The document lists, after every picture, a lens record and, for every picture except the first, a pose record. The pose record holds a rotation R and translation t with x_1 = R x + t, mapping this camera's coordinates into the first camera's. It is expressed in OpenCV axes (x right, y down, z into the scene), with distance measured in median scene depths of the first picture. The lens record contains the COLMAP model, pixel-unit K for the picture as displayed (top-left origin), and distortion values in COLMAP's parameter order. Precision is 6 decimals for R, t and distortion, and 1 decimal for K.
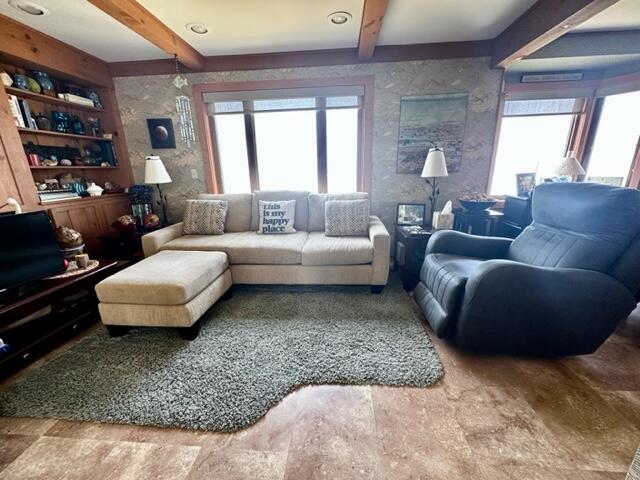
lens RADIAL K [[255.2, 0, 320.2], [0, 255.2, 239.8], [0, 0, 1]] dist [-0.001531, 0.000405]
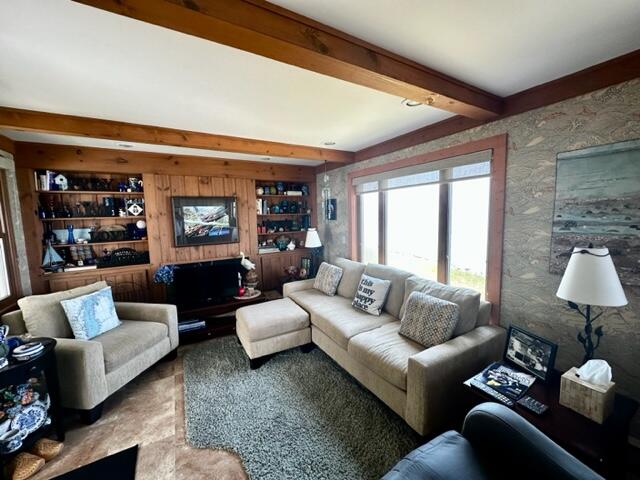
lens RADIAL K [[255.2, 0, 321.0], [0, 255.2, 240.6], [0, 0, 1]] dist [-0.001531, 0.000405]
pose [[0.562634, 0.094657, -0.821269, 0.525563], [-0.216551, 0.975611, -0.035908, -0.217296], [0.797840, 0.198050, 0.569410, 0.244048]]
